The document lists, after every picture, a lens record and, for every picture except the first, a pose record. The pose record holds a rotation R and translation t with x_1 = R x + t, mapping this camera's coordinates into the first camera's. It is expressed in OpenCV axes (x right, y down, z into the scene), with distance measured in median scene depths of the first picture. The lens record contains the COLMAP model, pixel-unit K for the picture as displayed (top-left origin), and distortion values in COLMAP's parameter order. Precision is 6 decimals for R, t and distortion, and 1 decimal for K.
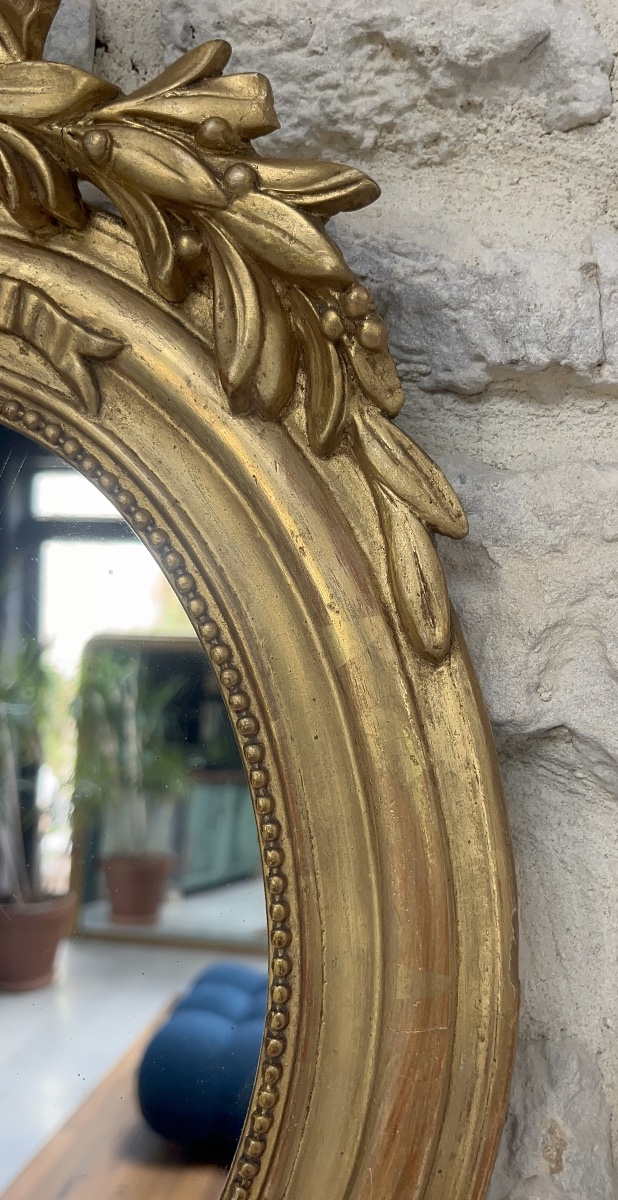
lens RADIAL K [[1028.0, 0, 329.7], [0, 1028.0, 611.0], [0, 0, 1]] dist [0.007470, -0.004575]
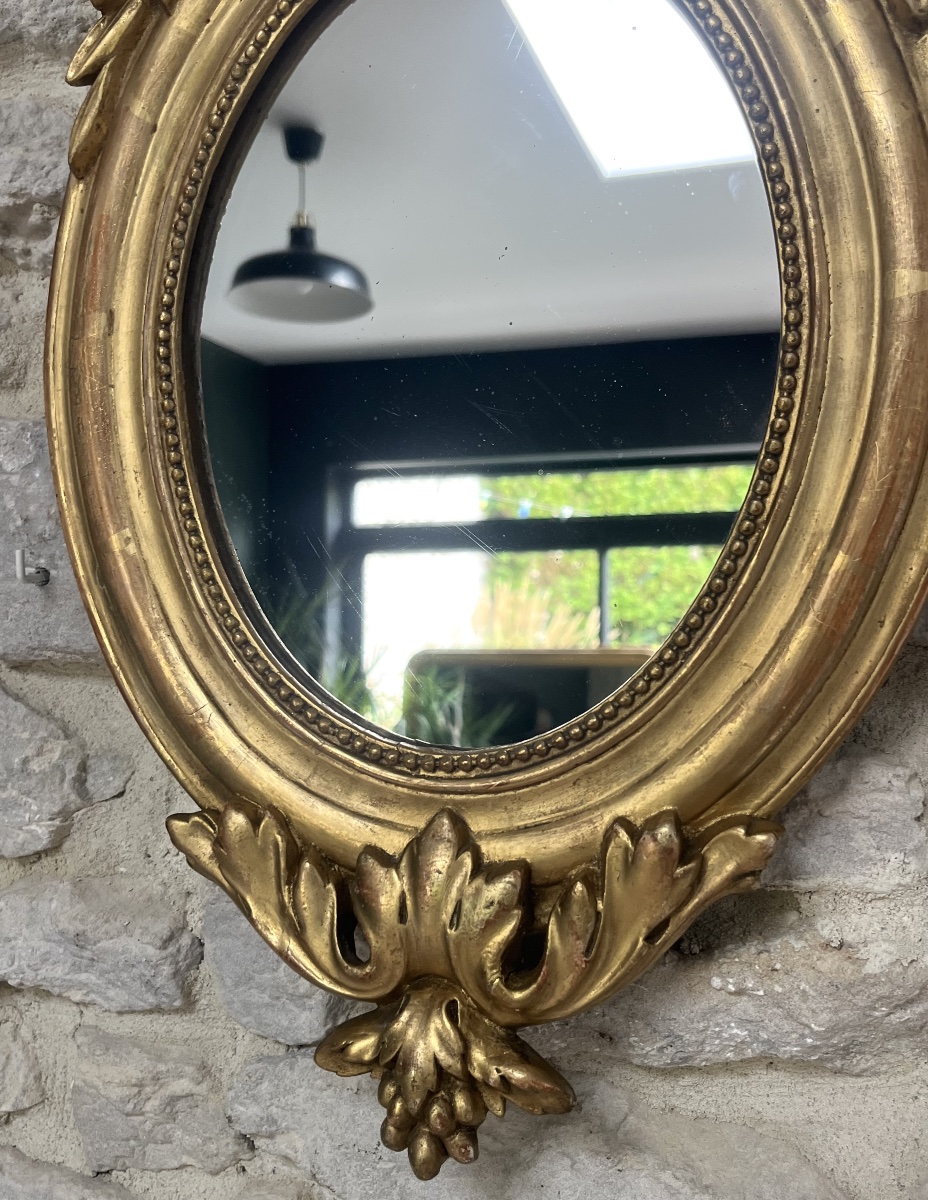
lens RADIAL K [[1180.5, 0, 476.1], [0, 1180.5, 608.7], [0, 0, 1]] dist [0.025840, -0.024007]
pose [[0.986405, -0.025923, -0.162278, -0.194572], [0.019029, 0.998855, -0.043896, 0.748134], [0.163230, 0.040211, 0.985768, -0.426141]]
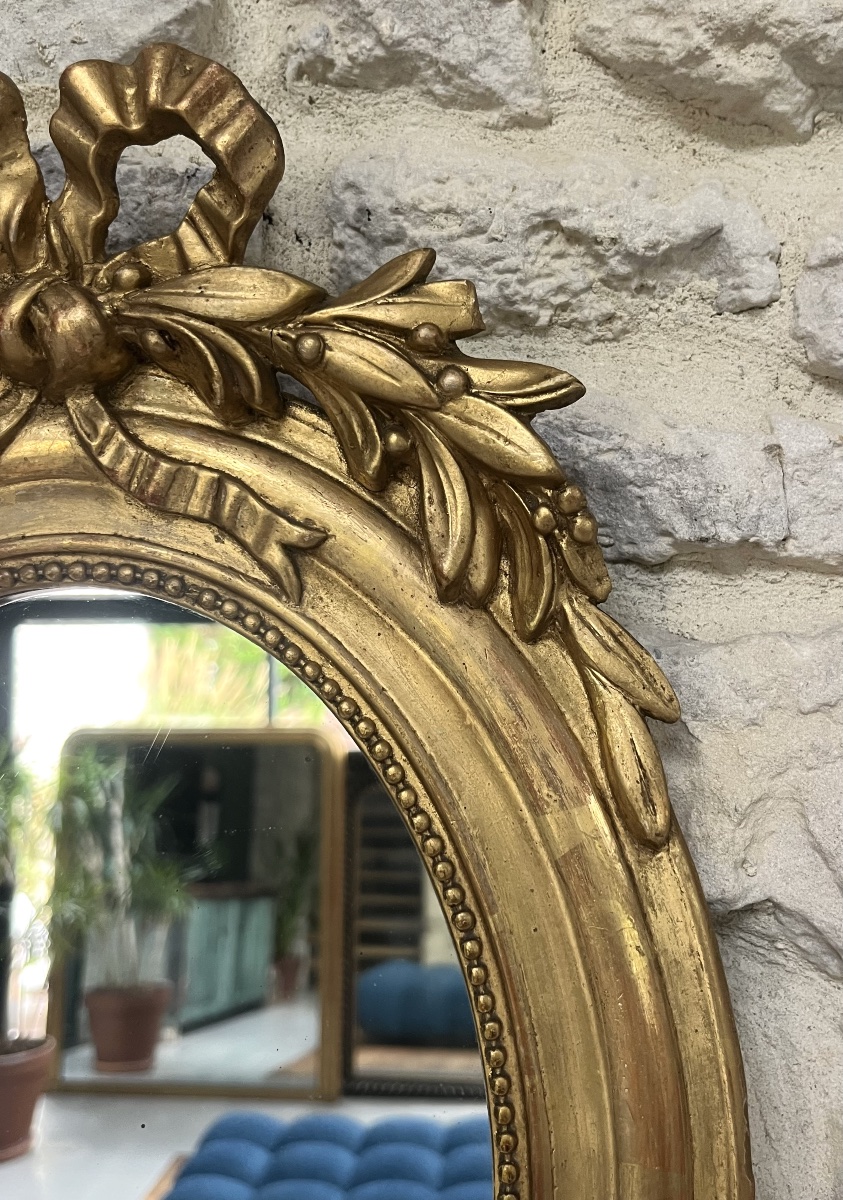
lens RADIAL K [[1157.4, 0, 435.1], [0, 1157.4, 593.0], [0, 0, 1]] dist [0.040028, -0.076357]
pose [[0.996115, -0.023121, 0.084974, -0.189767], [0.029963, 0.996332, -0.080153, -0.107570], [-0.082809, 0.082388, 0.993154, -0.118651]]
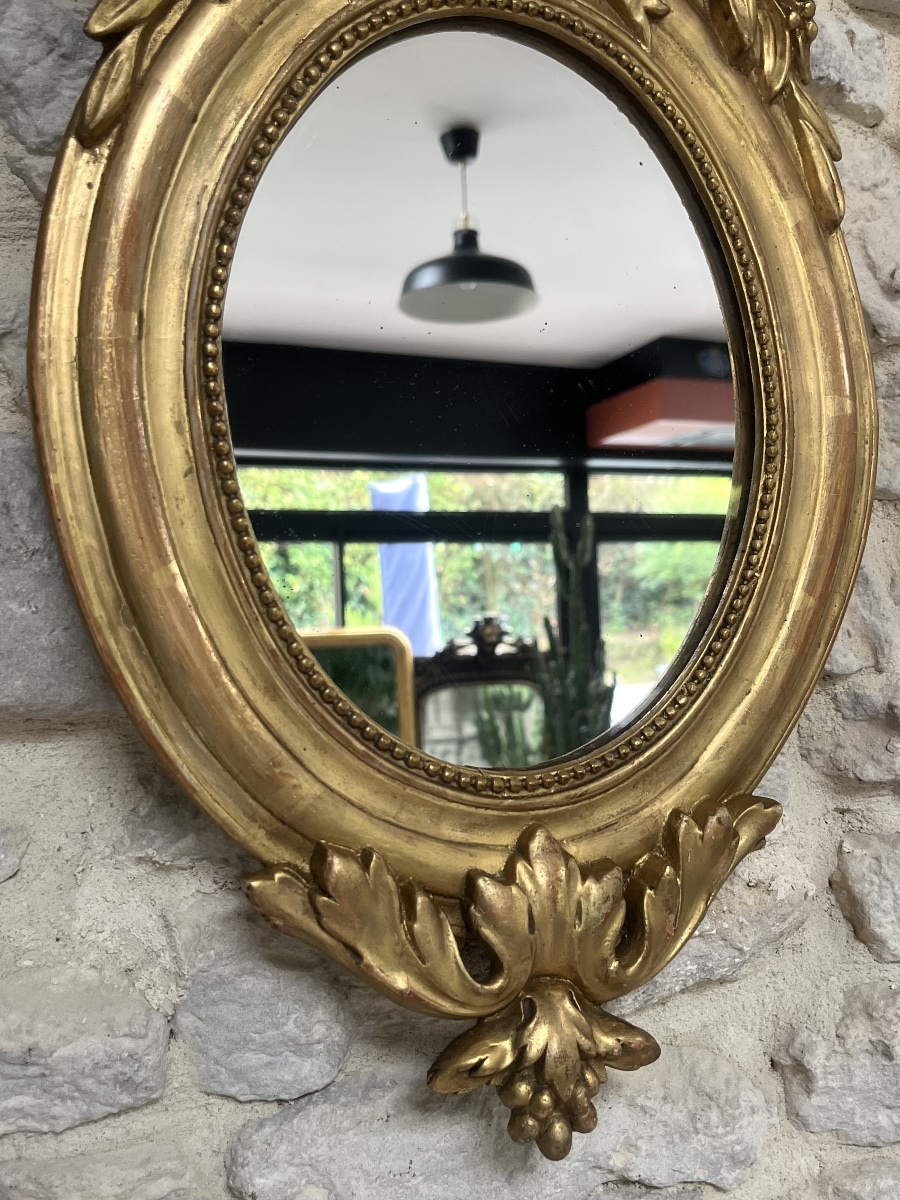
lens RADIAL K [[1144.2, 0, 462.7], [0, 1144.2, 601.1], [0, 0, 1]] dist [0.026483, -0.018154]
pose [[0.840338, -0.036546, 0.540830, -1.427807], [0.056966, 0.998154, -0.021065, 0.650848], [-0.539062, 0.048511, 0.840868, -0.258647]]
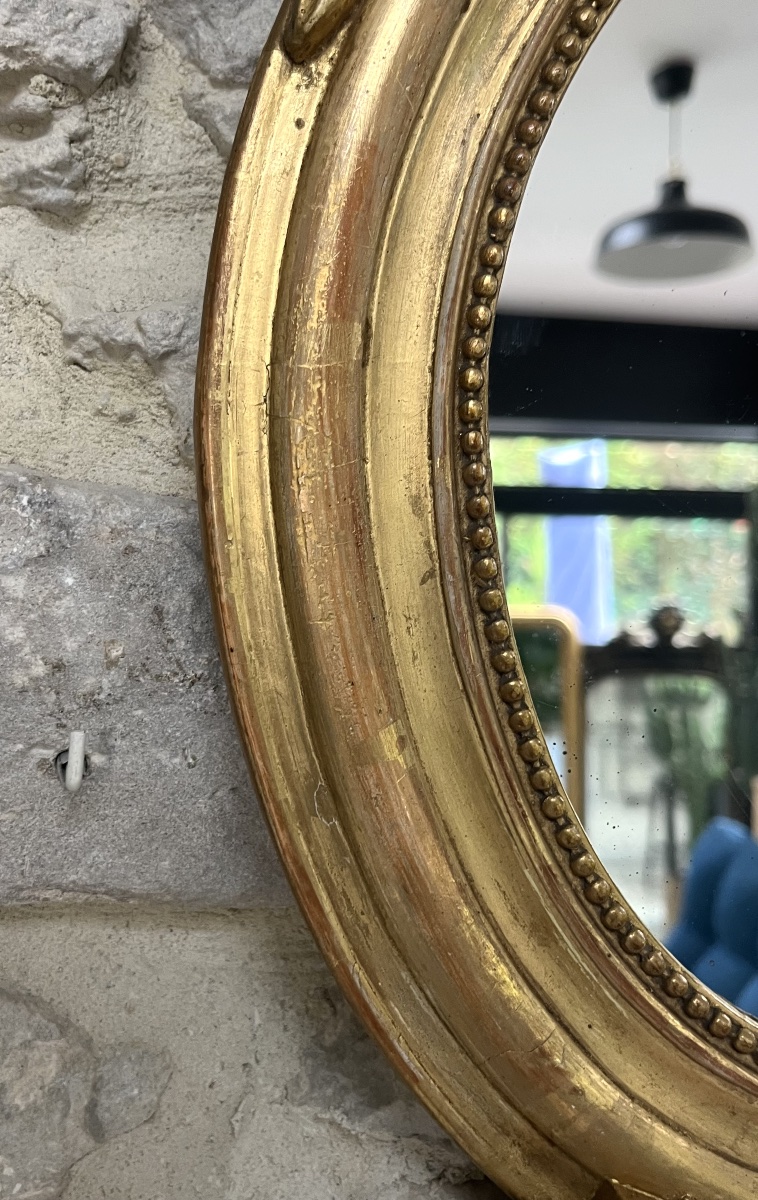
lens RADIAL K [[1162.3, 0, 300.6], [0, 1162.3, 595.6], [0, 0, 1]] dist [0.018552, -0.028585]
pose [[0.956534, -0.003756, 0.291597, -1.294224], [0.005932, 0.999961, -0.006578, 0.457649], [-0.291561, 0.008022, 0.956519, 0.290014]]
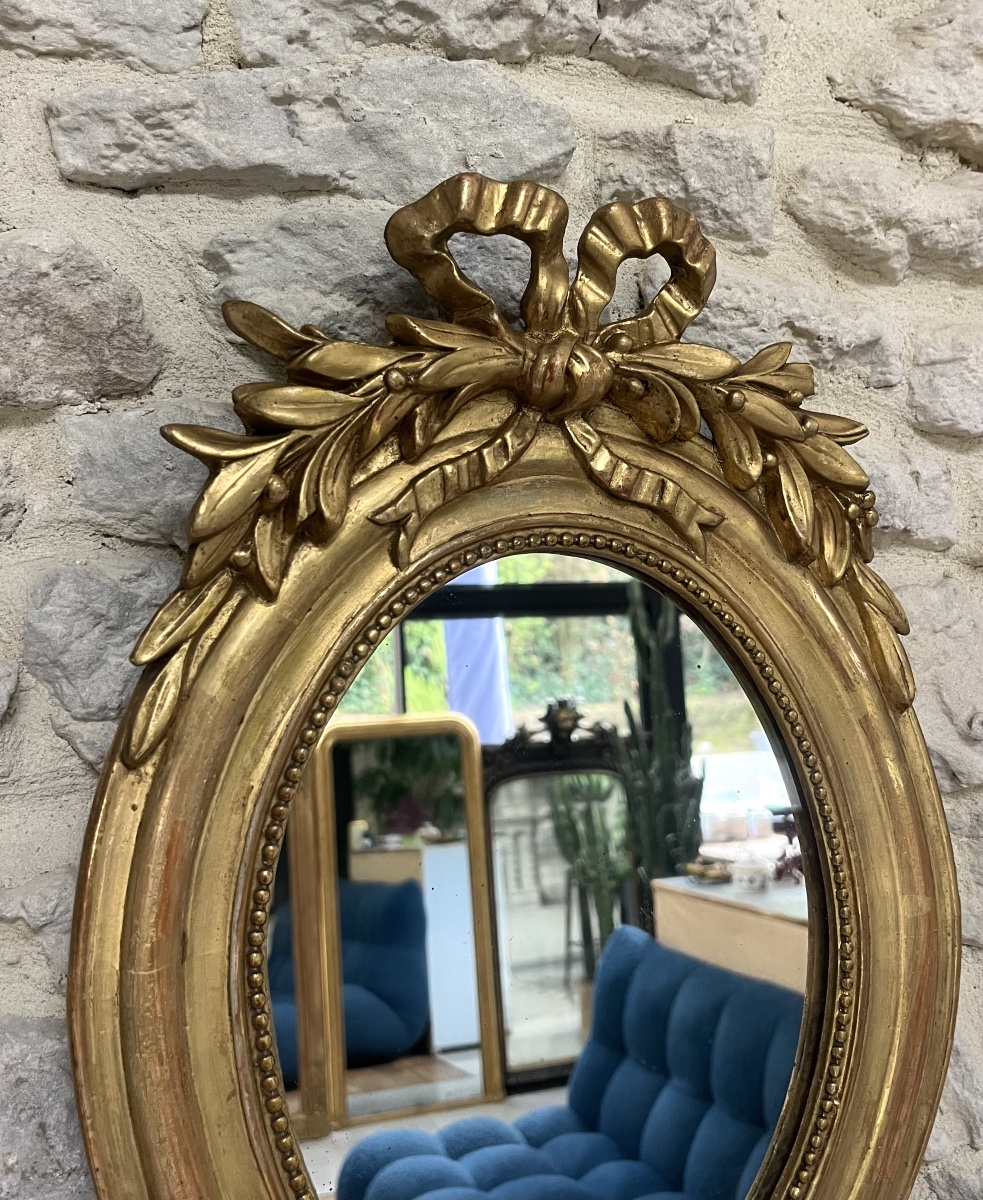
lens RADIAL K [[1253.6, 0, 507.3], [0, 1253.6, 548.6], [0, 0, 1]] dist [0.032378, -0.030999]
pose [[0.851558, -0.006513, 0.524220, -1.441634], [0.068497, 0.992733, -0.098936, -0.049113], [-0.519766, 0.120158, 0.845816, -0.408230]]
